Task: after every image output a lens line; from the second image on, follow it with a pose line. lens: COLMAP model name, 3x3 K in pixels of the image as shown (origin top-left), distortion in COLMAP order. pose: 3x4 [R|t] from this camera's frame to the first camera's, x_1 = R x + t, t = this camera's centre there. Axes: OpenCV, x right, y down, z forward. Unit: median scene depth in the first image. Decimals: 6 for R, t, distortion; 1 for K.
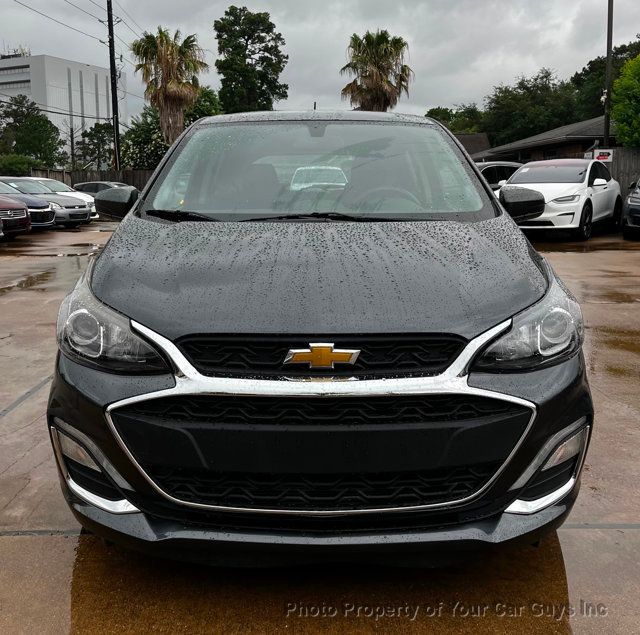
lens RADIAL K [[678.4, 0, 311.7], [0, 678.4, 317.6], [0, 0, 1]] dist [0.016503, 0.017406]
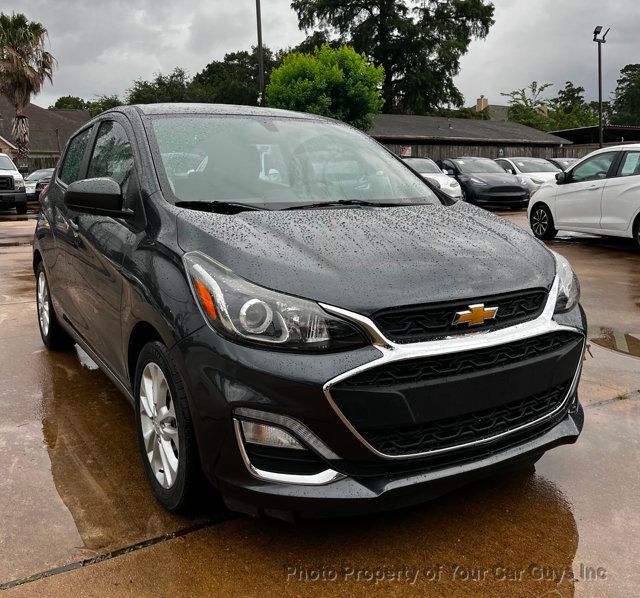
lens RADIAL K [[629.3, 0, 320.0], [0, 629.3, 299.0], [0, 0, 1]] dist [0.029249, -0.010491]
pose [[0.861793, -0.100813, 0.497141, -0.725942], [0.098463, 0.994657, 0.031018, -0.032517], [-0.497612, 0.022218, 0.867115, 0.128986]]
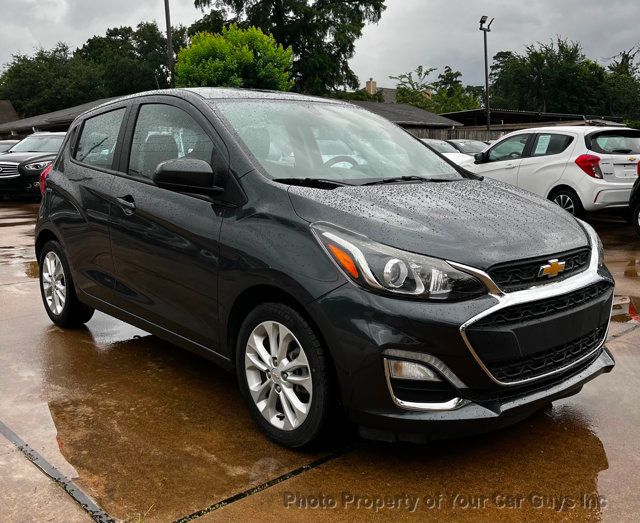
lens RADIAL K [[625.9, 0, 319.7], [0, 625.9, 289.0], [0, 0, 1]] dist [0.020670, 0.004392]
pose [[0.767501, -0.137628, 0.626100, -1.158396], [0.124890, 0.990069, 0.064539, -0.048523], [-0.628765, 0.028660, 0.777067, 0.212113]]
